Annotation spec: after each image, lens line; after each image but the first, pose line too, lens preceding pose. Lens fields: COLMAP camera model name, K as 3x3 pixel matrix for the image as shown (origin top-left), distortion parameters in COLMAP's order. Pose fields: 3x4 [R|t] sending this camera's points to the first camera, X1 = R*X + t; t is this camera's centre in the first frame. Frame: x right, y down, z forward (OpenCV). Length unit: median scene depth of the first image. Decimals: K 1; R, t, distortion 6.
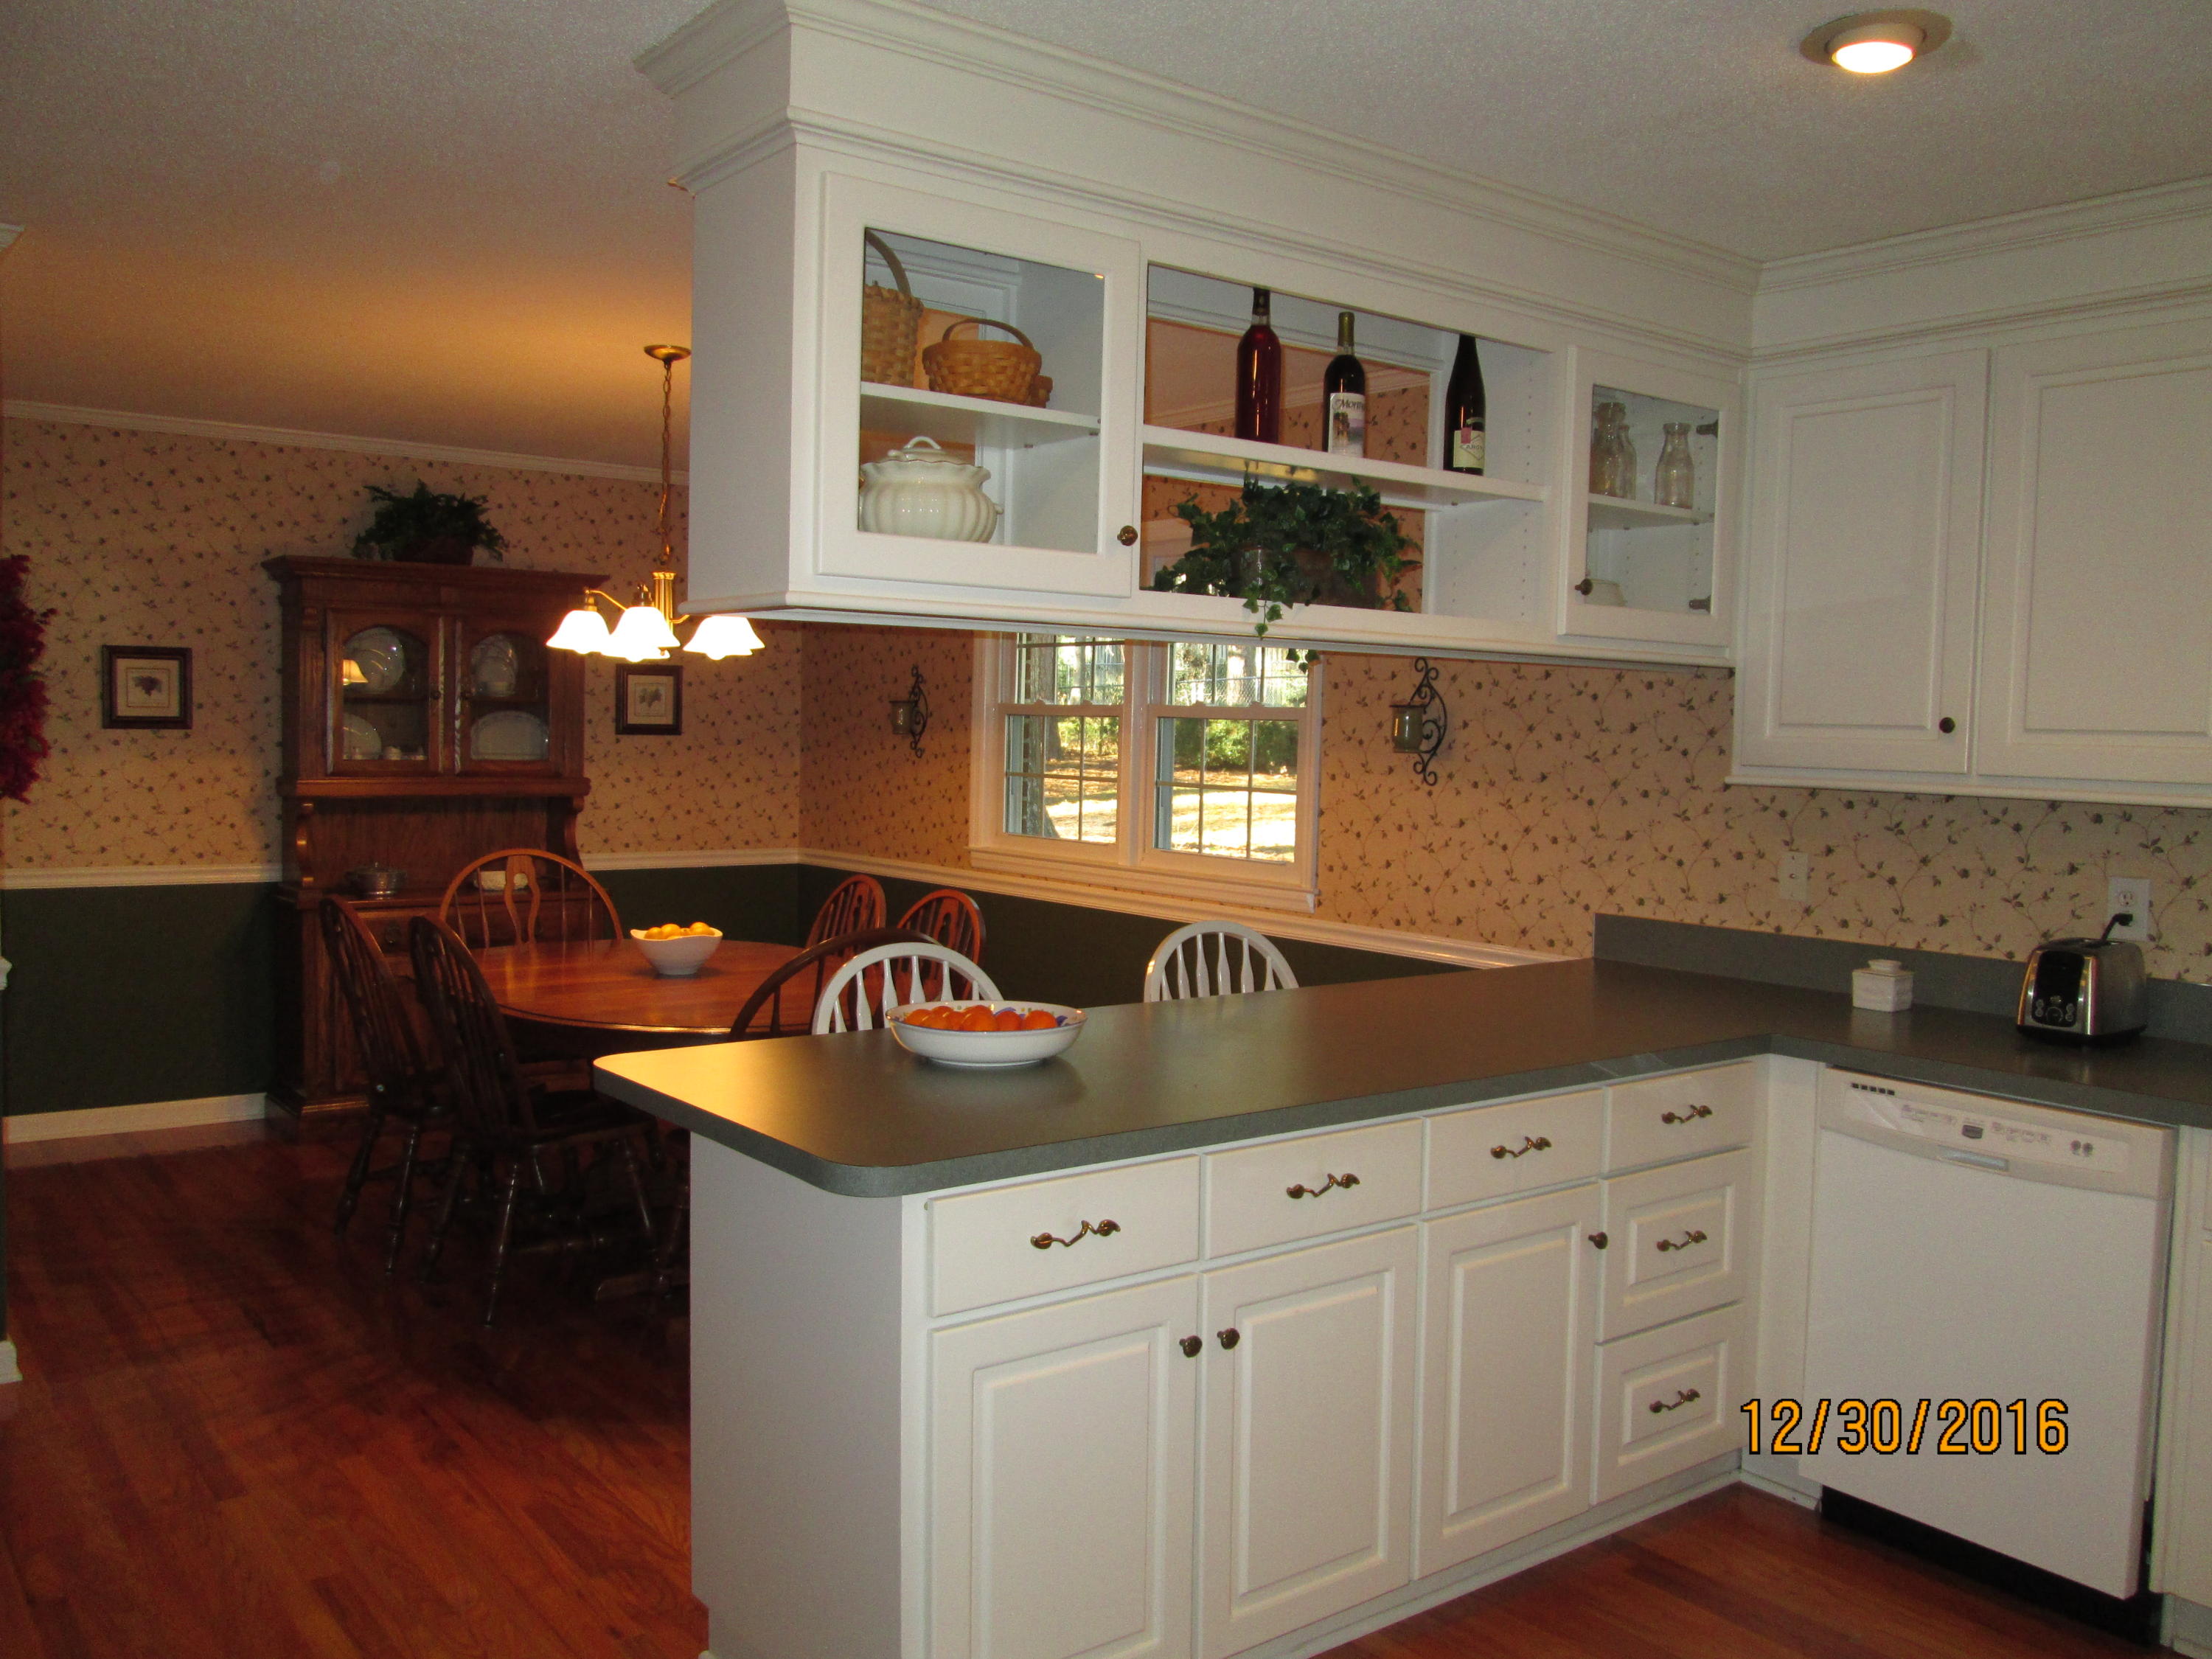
lens RADIAL K [[1855.4, 0, 1102.5], [0, 1855.4, 828.1], [0, 0, 1]] dist [-0.043704, 0.015095]
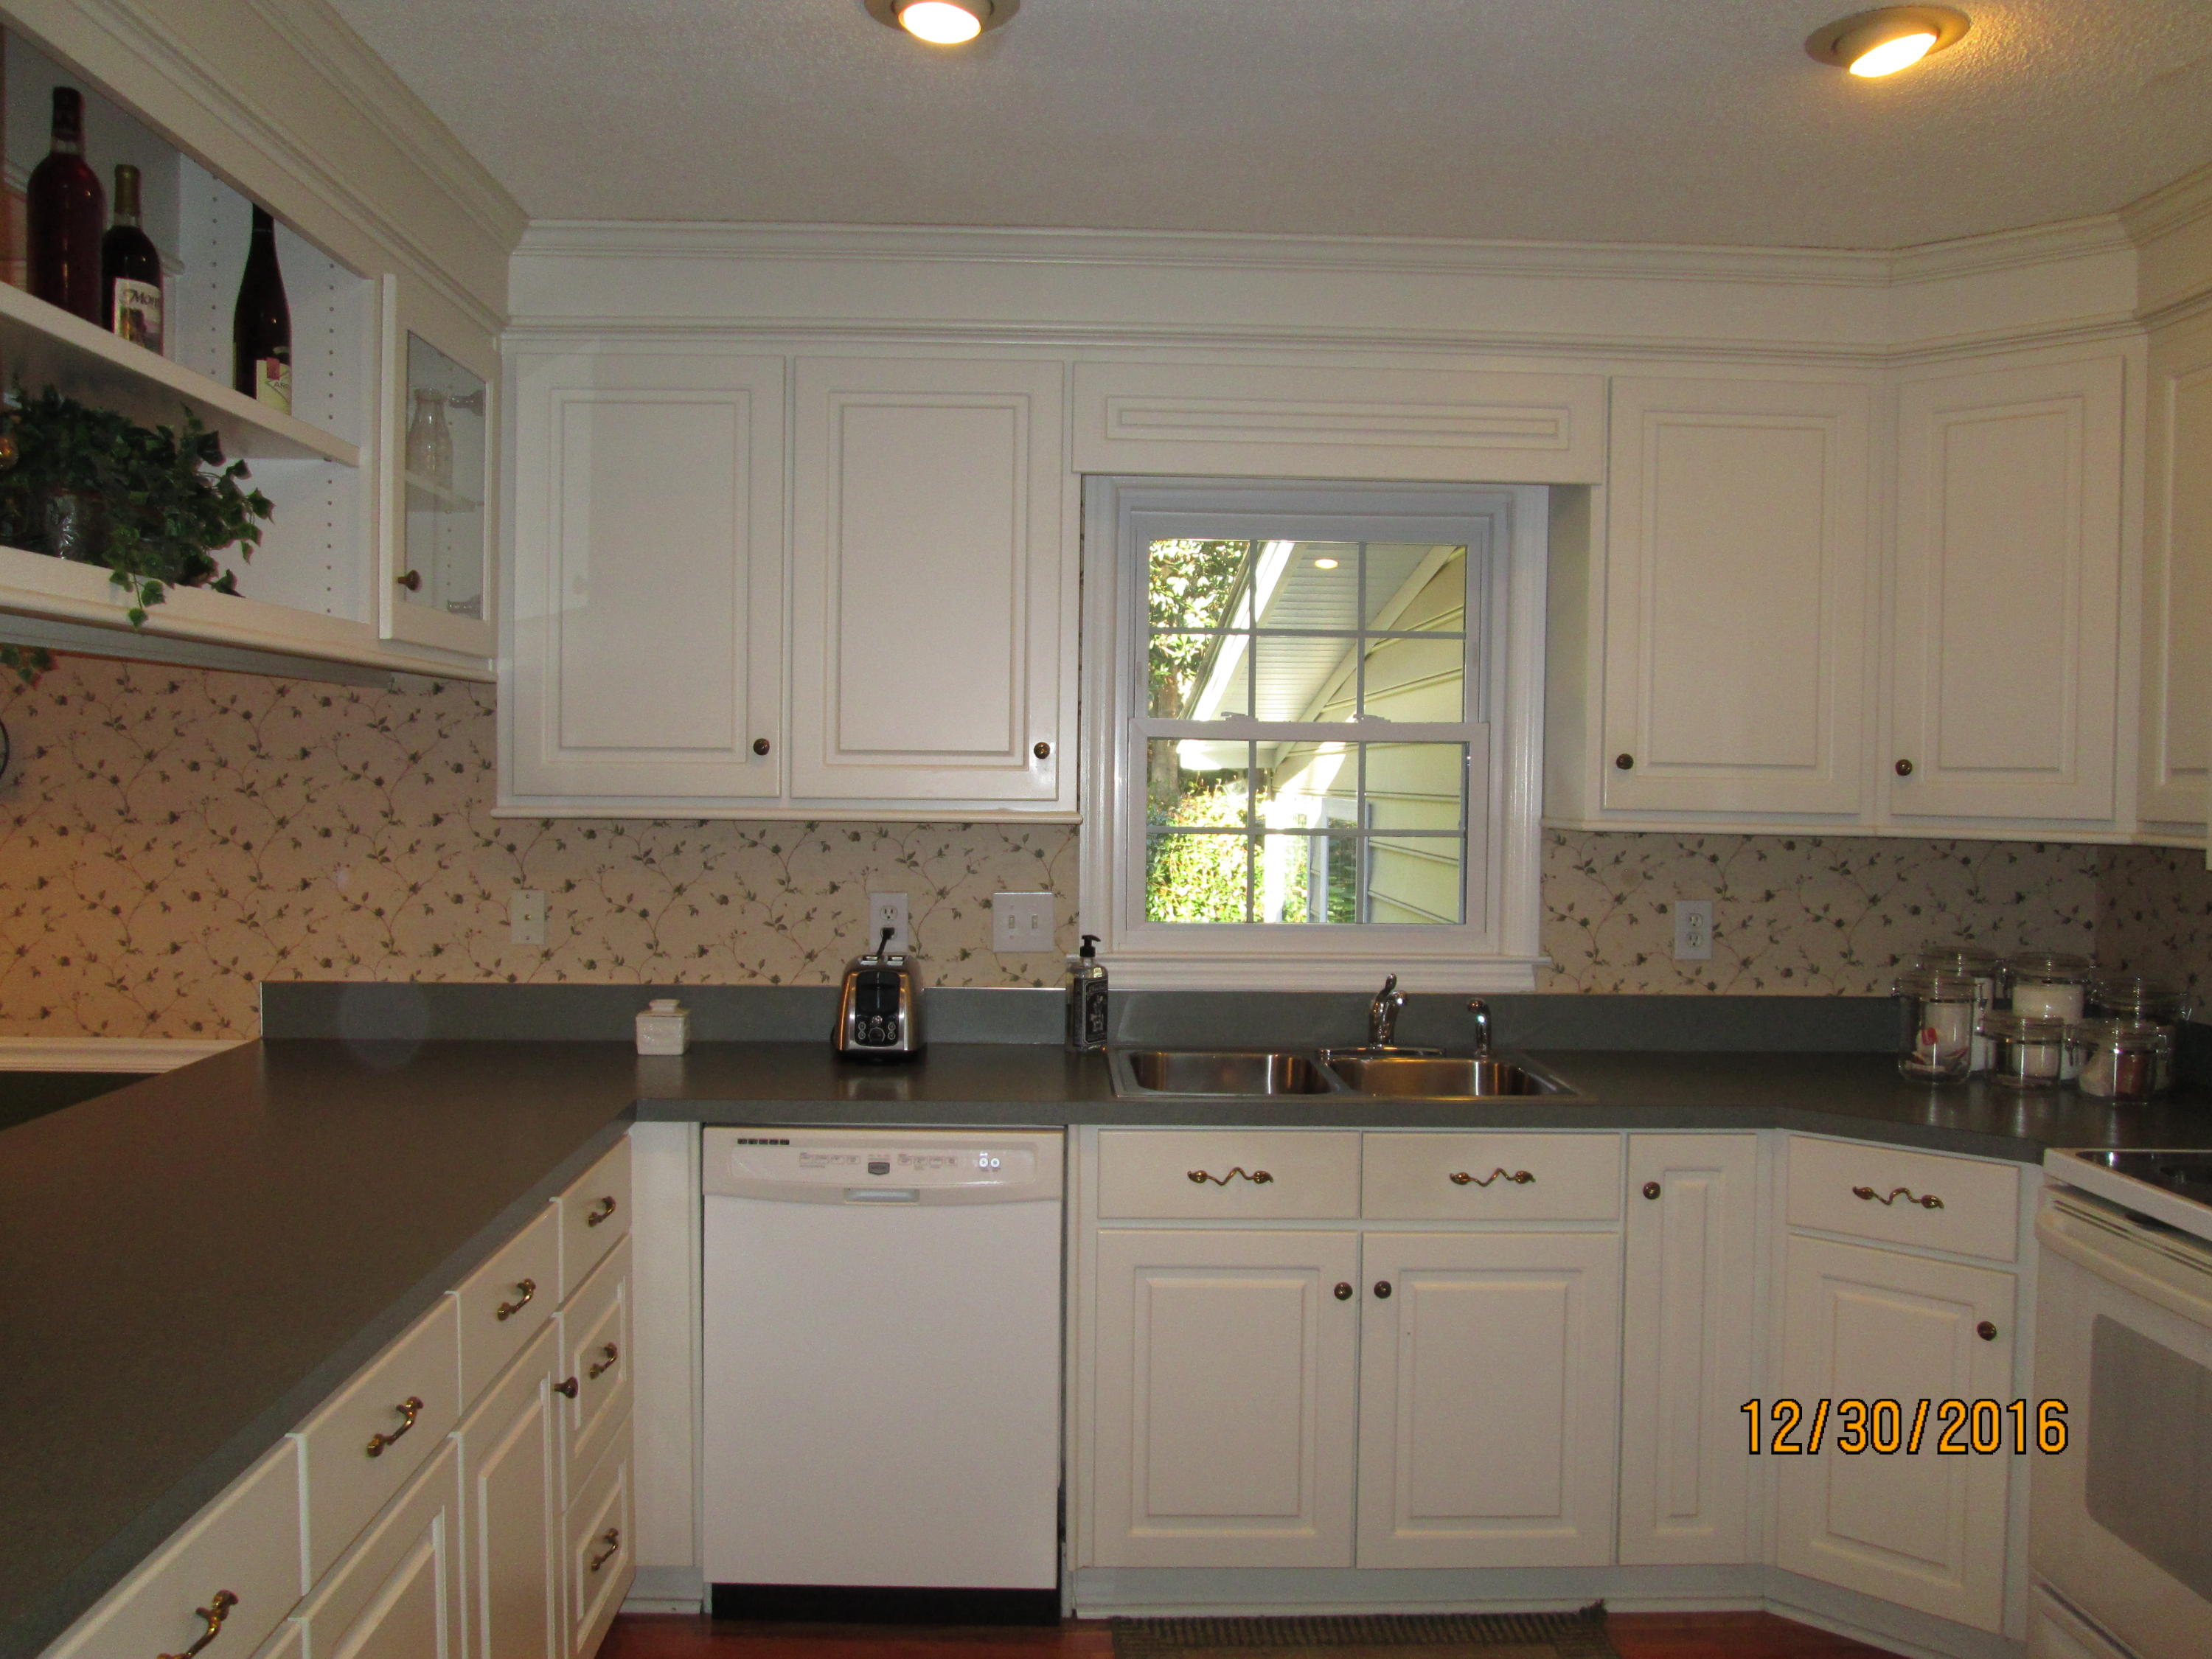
lens RADIAL K [[1855.4, 0, 1075.5], [0, 1855.4, 833.4], [0, 0, 1]] dist [-0.043704, 0.015095]
pose [[0.601477, -0.048417, 0.797422, -0.197730], [0.053256, 0.998372, 0.020449, -0.020885], [-0.797113, 0.030168, 0.603076, 0.280215]]
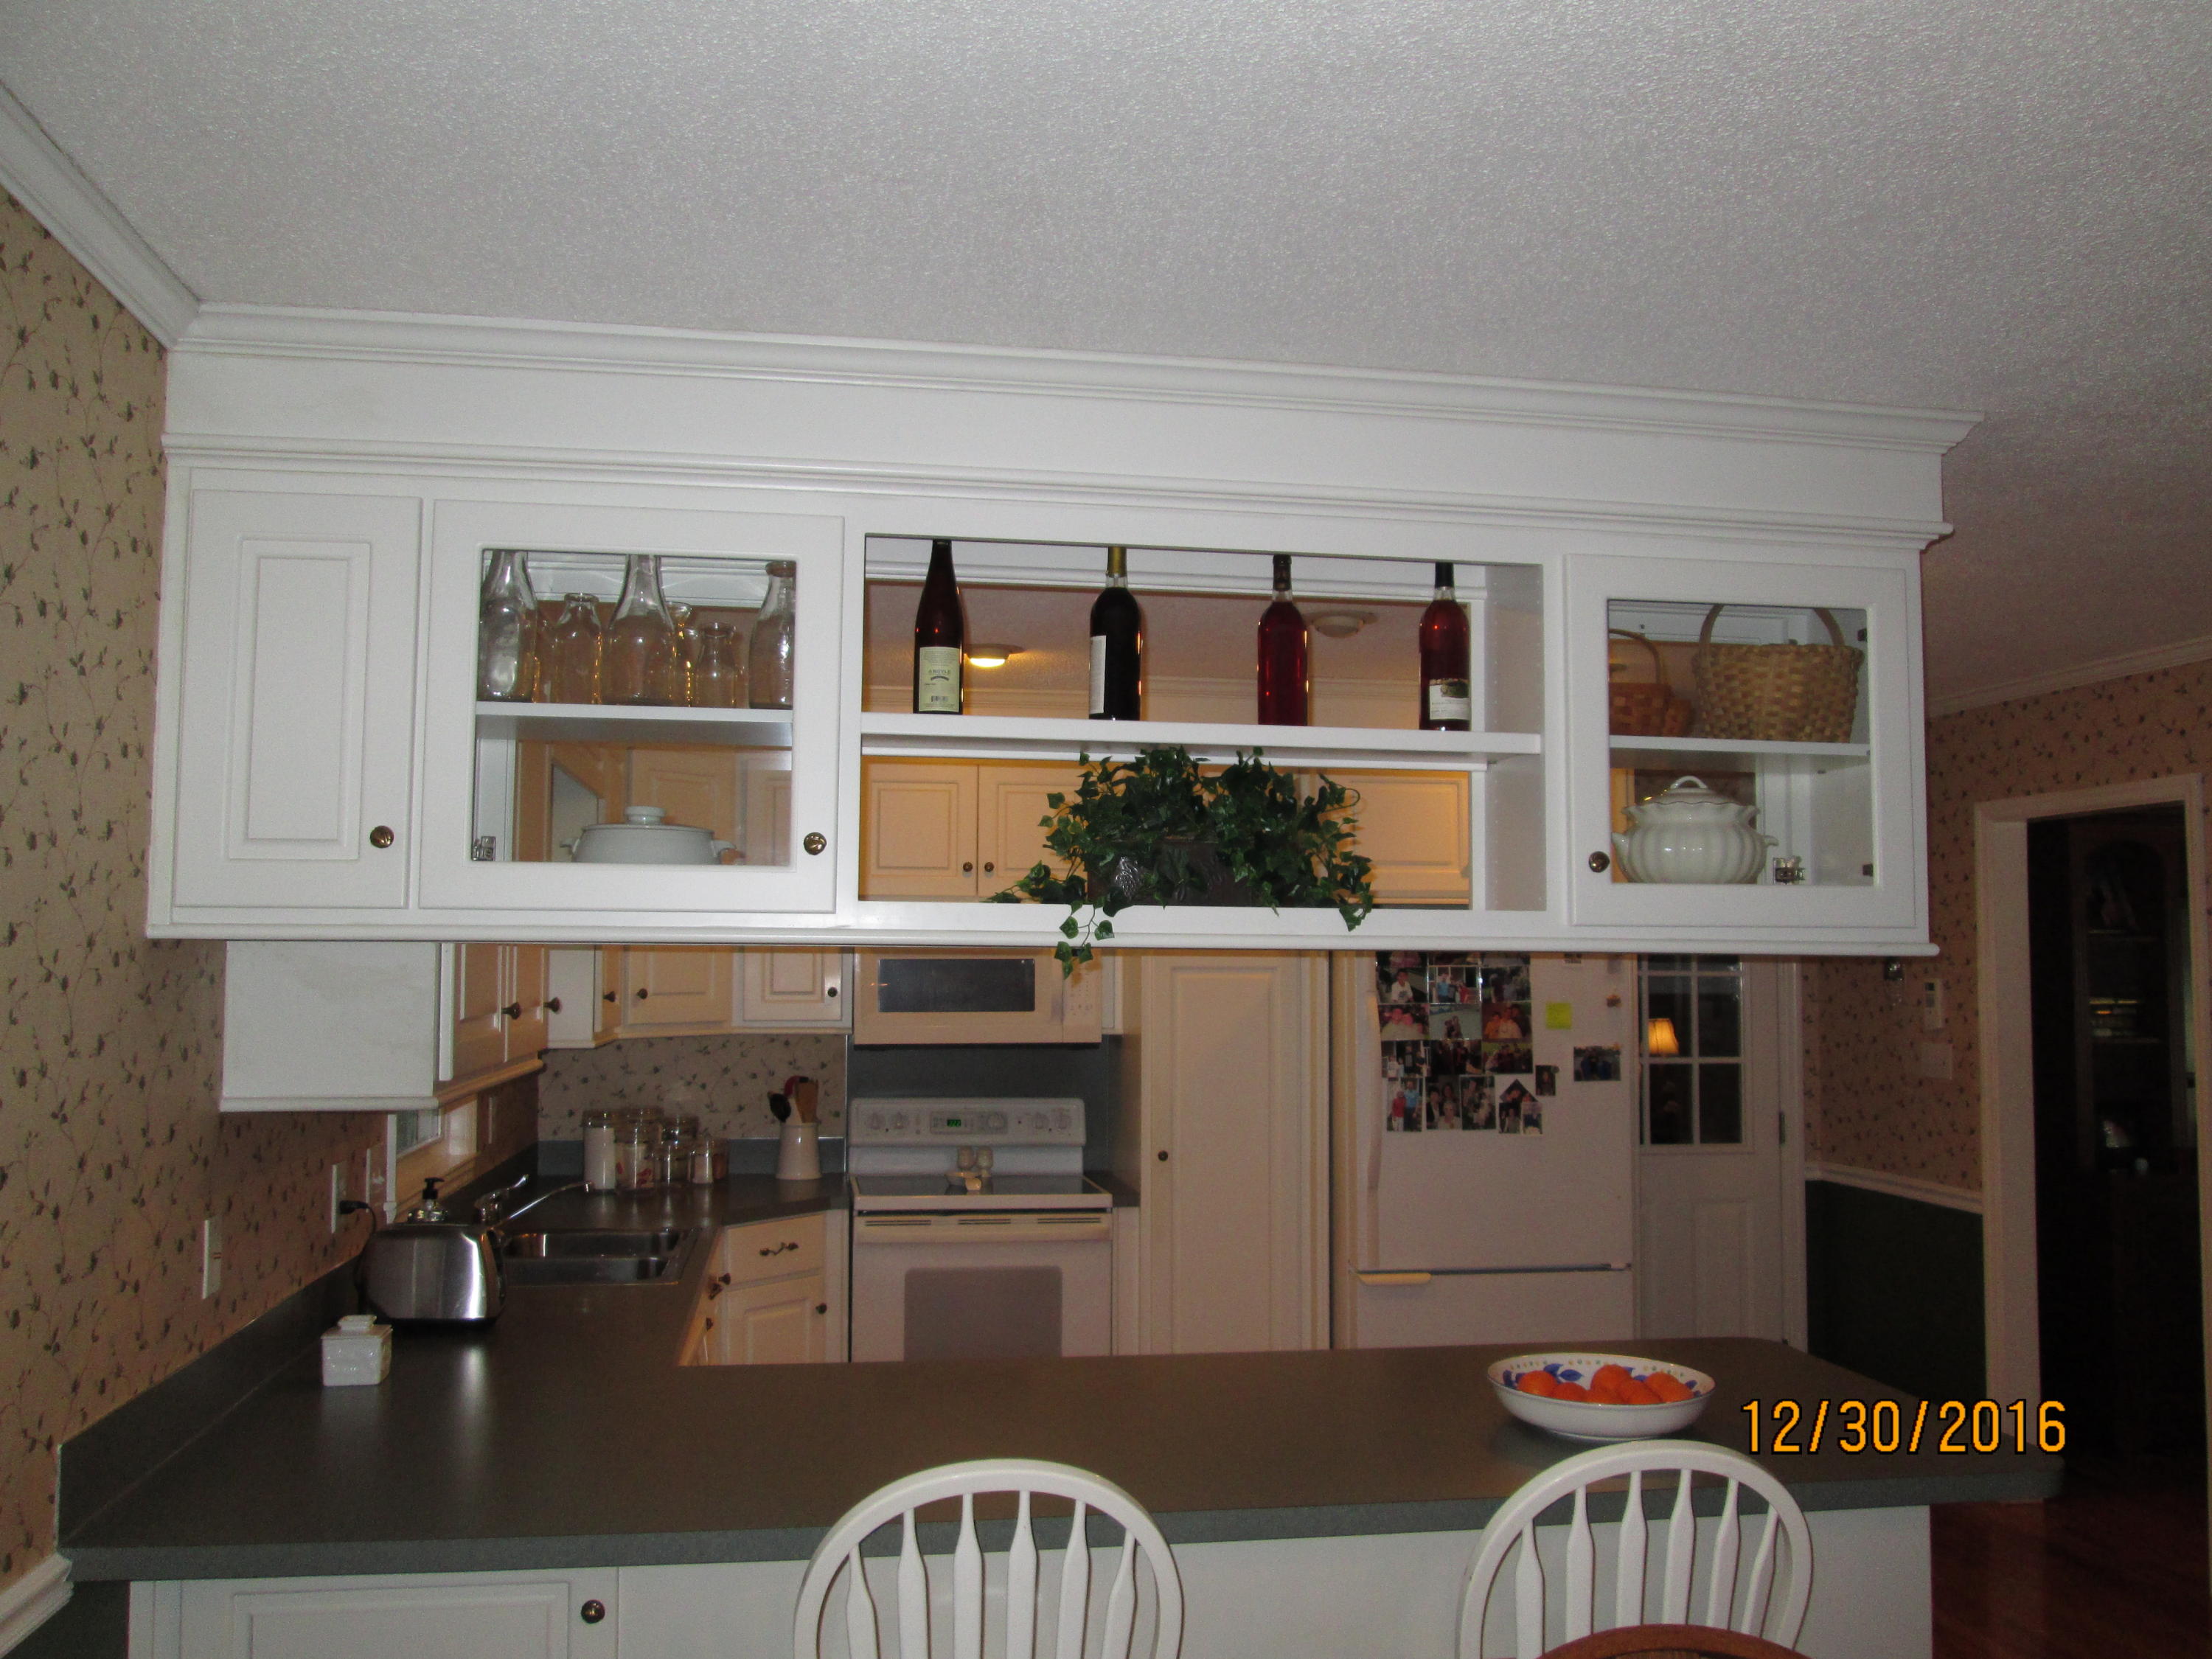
lens RADIAL K [[1855.4, 0, 1109.5], [0, 1855.4, 821.7], [0, 0, 1]] dist [-0.043704, 0.015095]
pose [[-0.869719, 0.005202, 0.493519, -0.249437], [0.002799, 0.999980, -0.005607, -0.138861], [-0.493539, -0.003495, -0.869717, 1.583654]]
